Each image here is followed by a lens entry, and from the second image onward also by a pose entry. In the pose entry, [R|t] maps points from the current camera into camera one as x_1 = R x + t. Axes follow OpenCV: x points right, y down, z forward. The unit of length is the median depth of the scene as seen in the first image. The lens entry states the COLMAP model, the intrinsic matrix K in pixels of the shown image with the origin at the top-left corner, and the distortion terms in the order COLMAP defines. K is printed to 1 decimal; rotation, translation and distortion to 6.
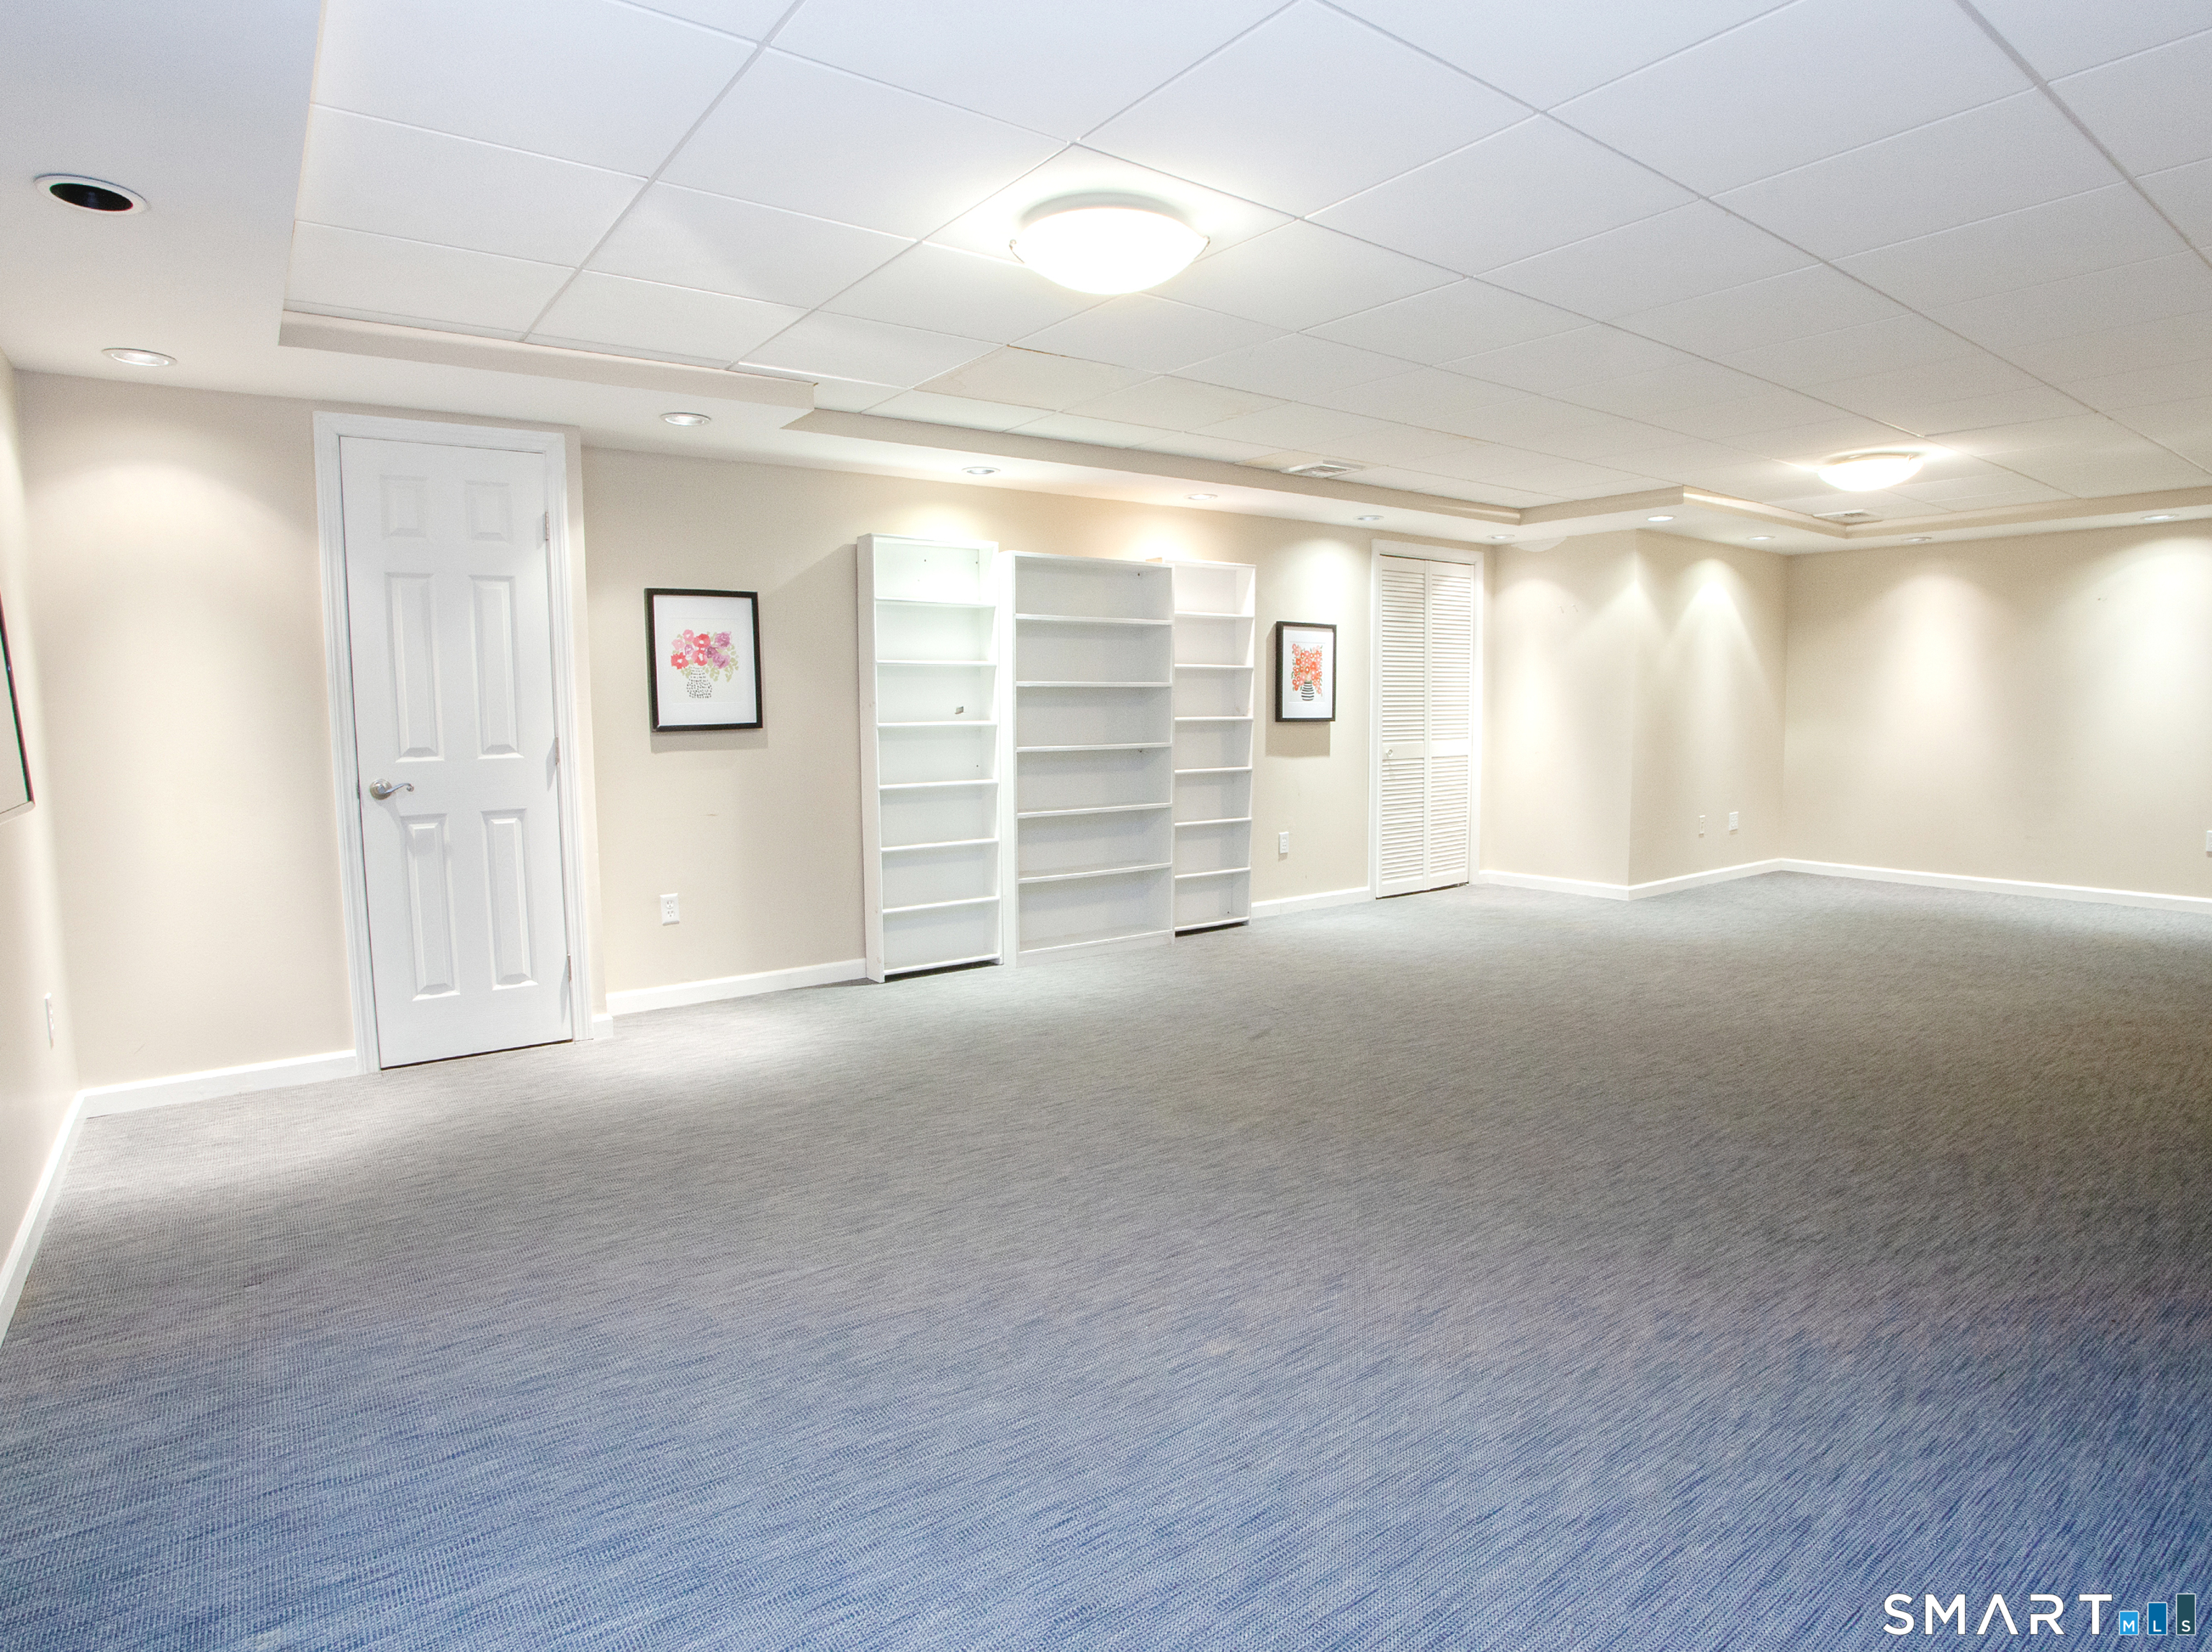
lens RADIAL K [[1206.4, 0, 1110.4], [0, 1206.4, 827.5], [0, 0, 1]] dist [-0.099155, 0.039569]
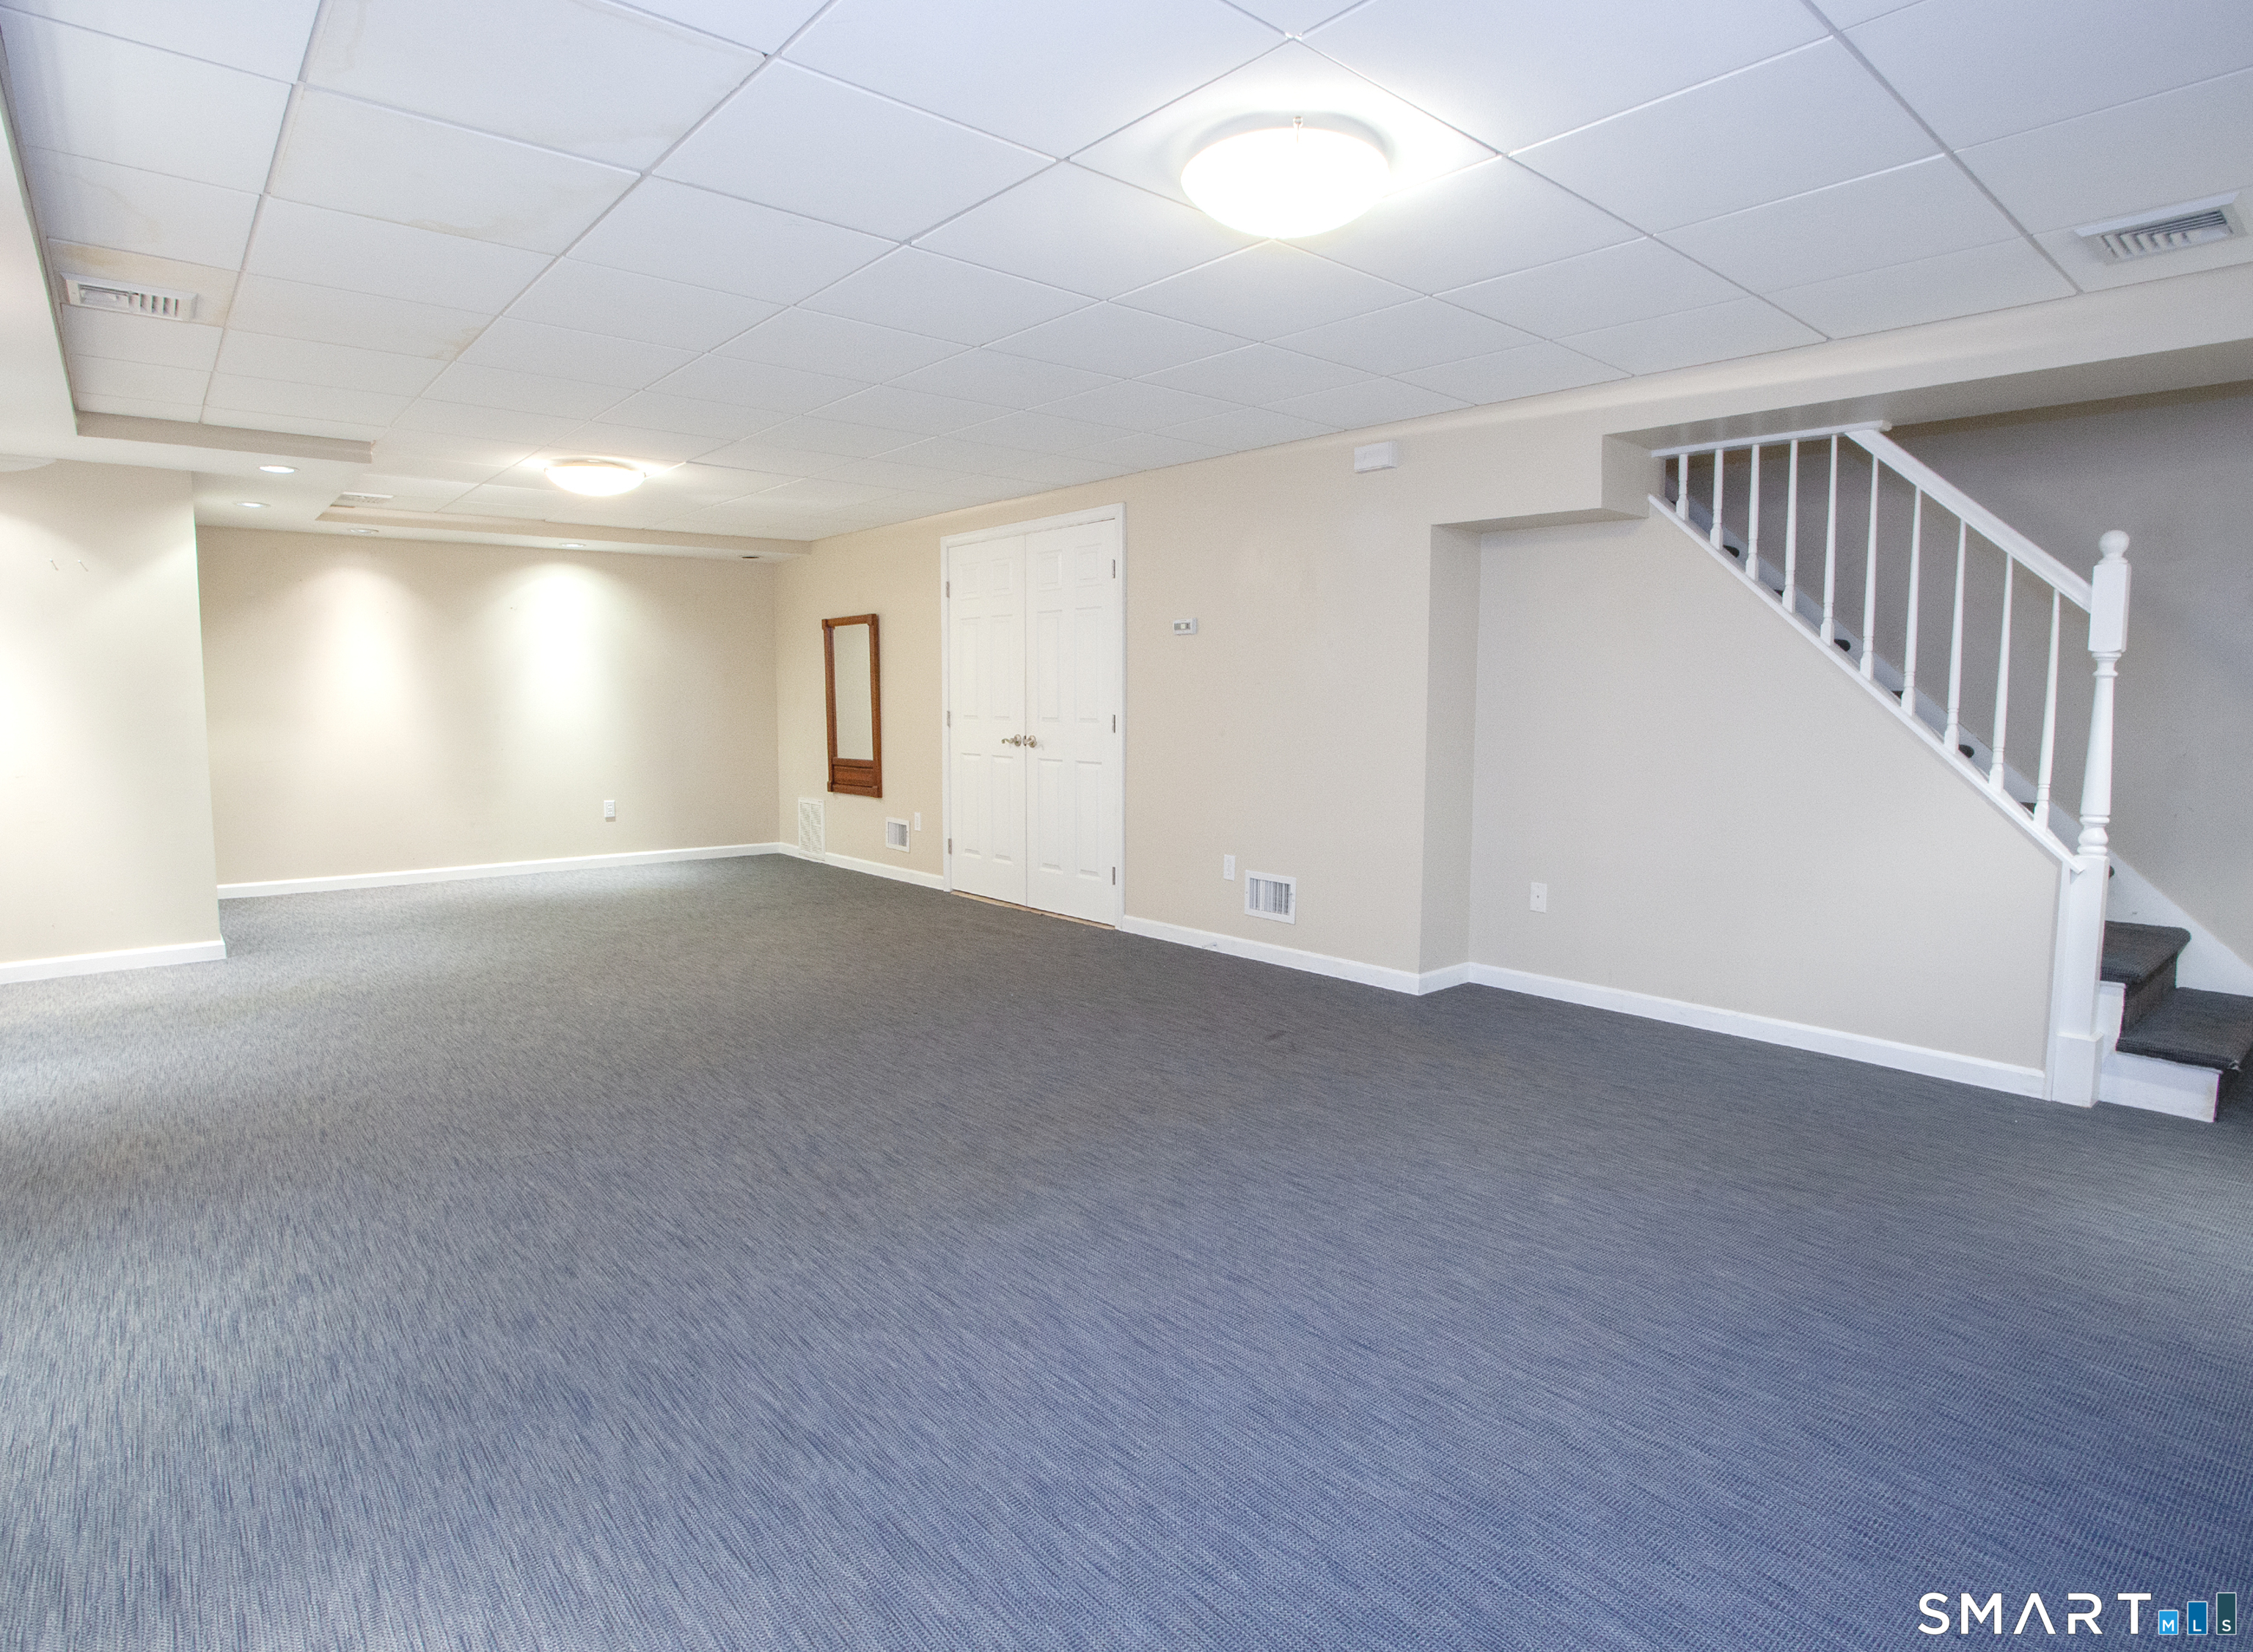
lens RADIAL K [[1208.0, 0, 1126.5], [0, 1208.0, 826.0], [0, 0, 1]] dist [-0.083191, 0.028696]
pose [[-0.058651, -0.097196, 0.993536, -0.781045], [0.097135, 0.989971, 0.102581, -0.100720], [-0.993542, 0.102523, -0.048622, 1.028580]]
